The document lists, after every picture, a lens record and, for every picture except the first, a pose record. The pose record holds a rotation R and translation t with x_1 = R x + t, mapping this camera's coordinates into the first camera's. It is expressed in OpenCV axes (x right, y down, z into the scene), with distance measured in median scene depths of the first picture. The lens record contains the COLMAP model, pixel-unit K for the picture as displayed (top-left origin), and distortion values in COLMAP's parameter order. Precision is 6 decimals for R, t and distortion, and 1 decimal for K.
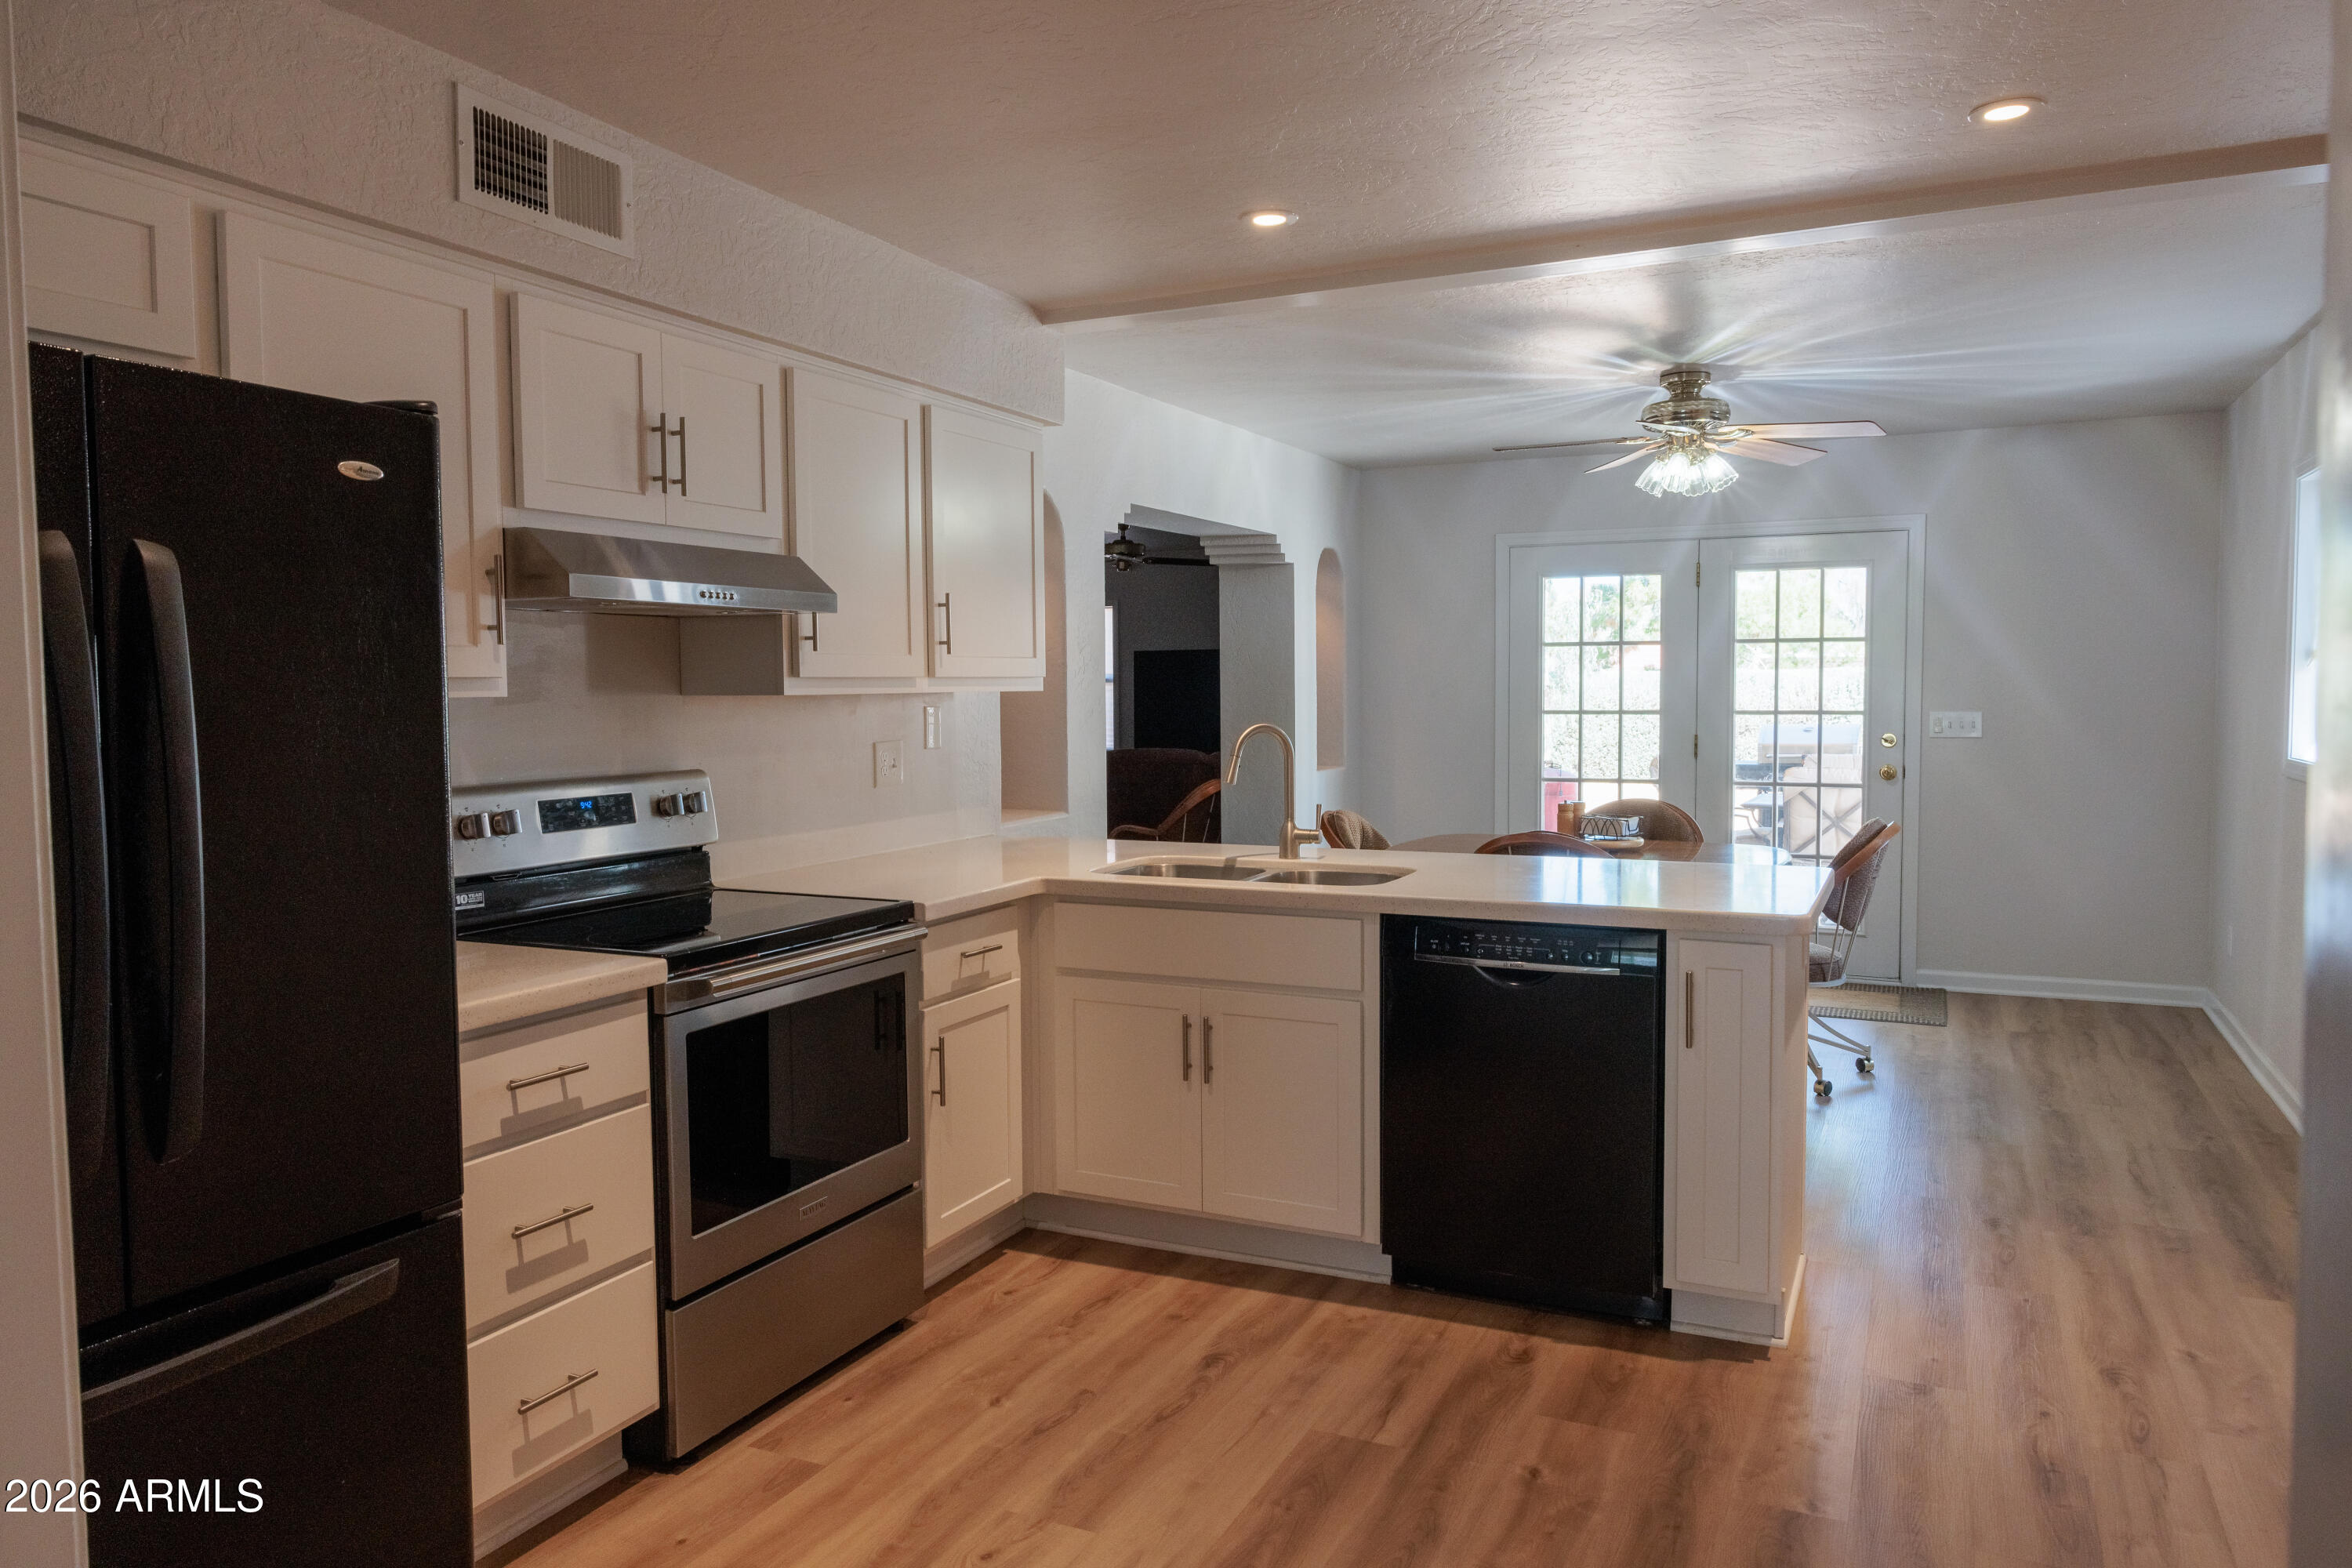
lens RADIAL K [[1579.5, 0, 1159.7], [0, 1579.5, 779.2], [0, 0, 1]] dist [0.000136, 0.002900]
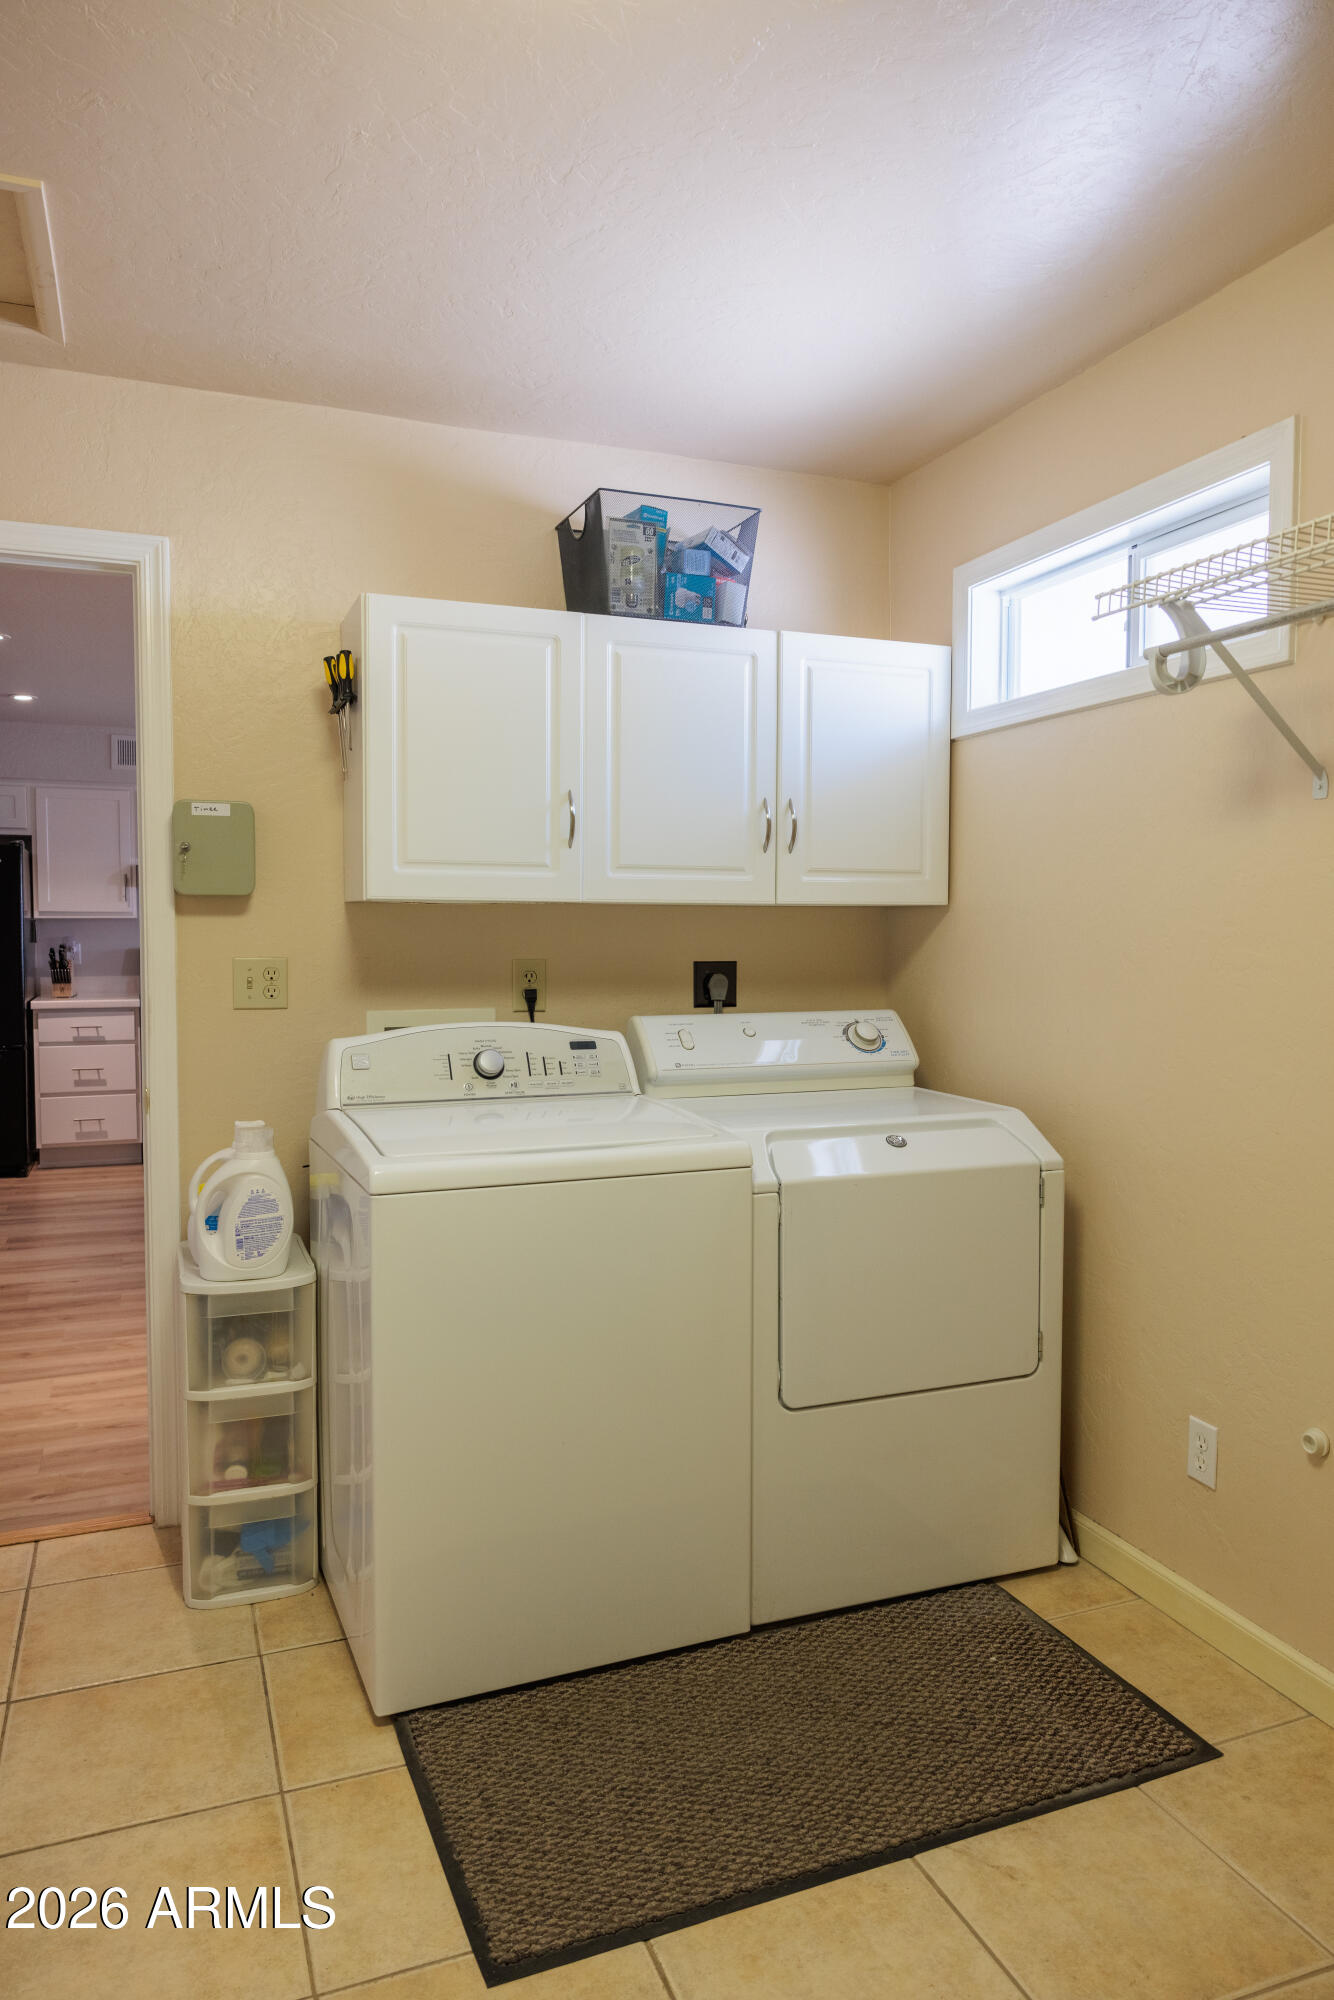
lens RADIAL K [[1343.1, 0, 659.5], [0, 1343.1, 1002.8], [0, 0, 1]] dist [0.000136, 0.002900]
pose [[0.732730, 0.044286, -0.679077, 1.832595], [-0.045446, 0.998837, 0.016103, 0.022821], [0.679000, 0.019062, 0.733890, -0.225256]]
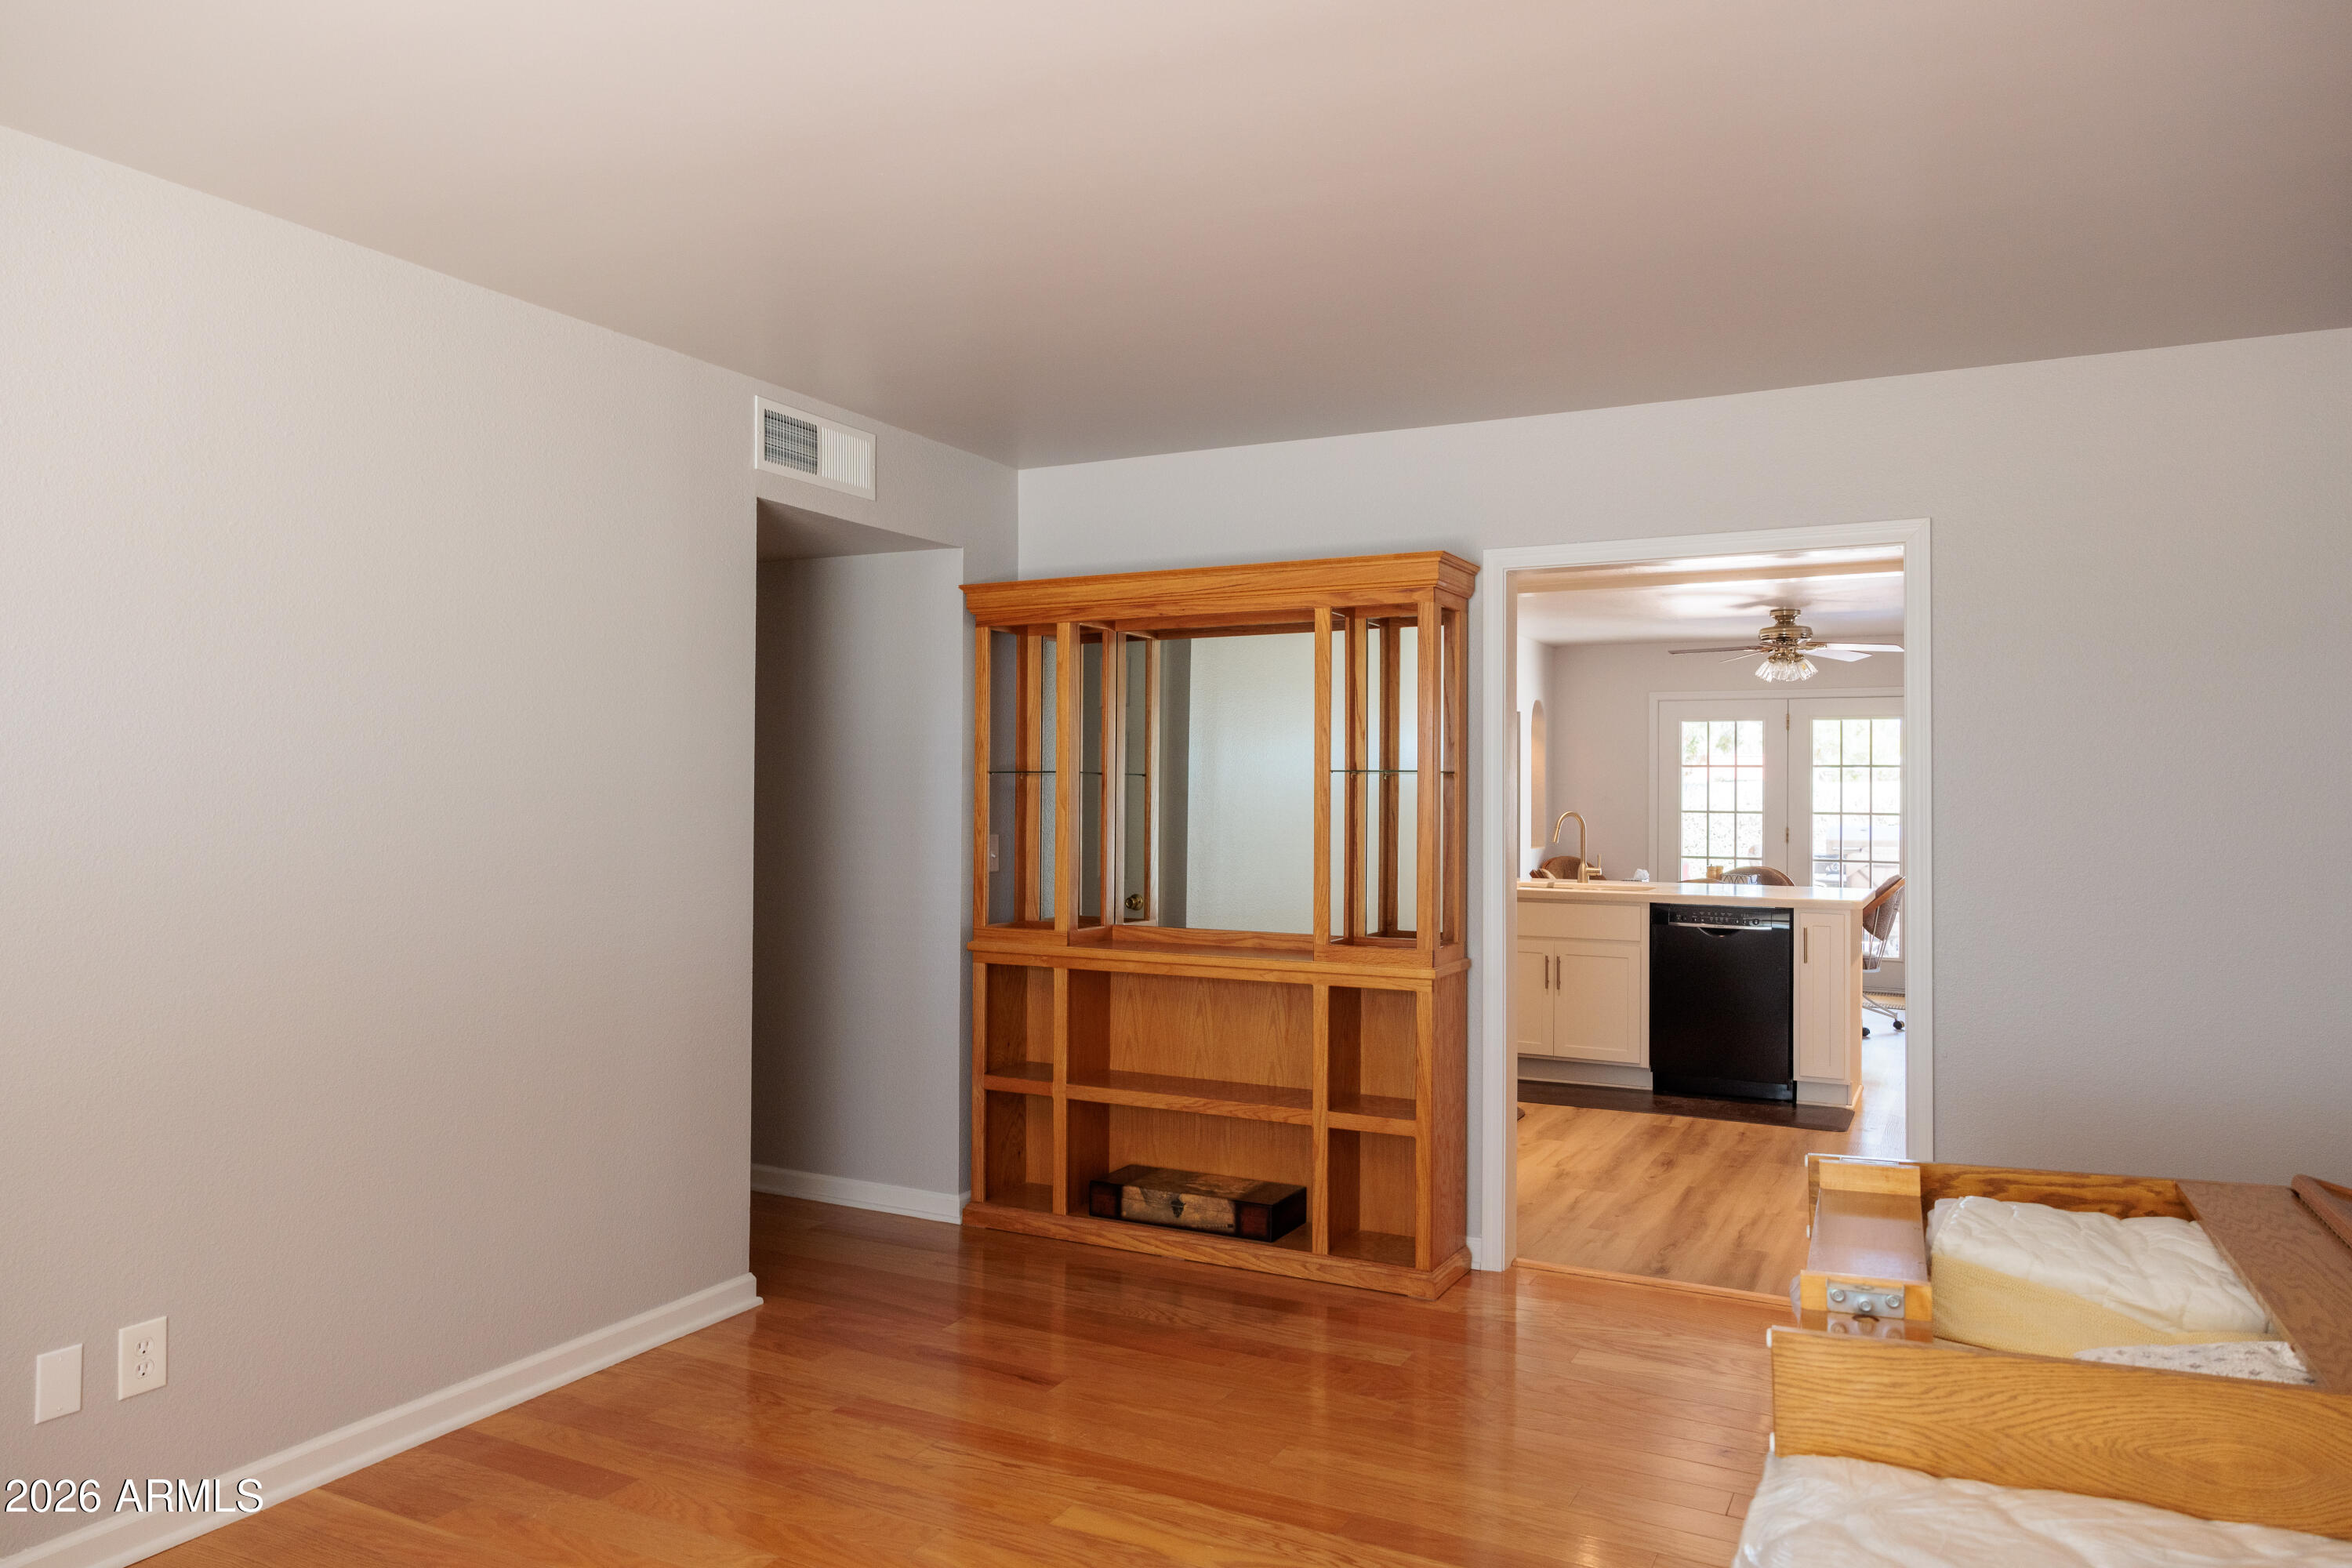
lens RADIAL K [[1579.5, 0, 1165.1], [0, 1579.5, 787.1], [0, 0, 1]] dist [0.000136, 0.002900]
pose [[0.999490, 0.014916, -0.028237, -0.445064], [-0.016586, 0.998070, -0.059851, 0.069242], [0.027290, 0.060289, 0.997808, -1.098717]]
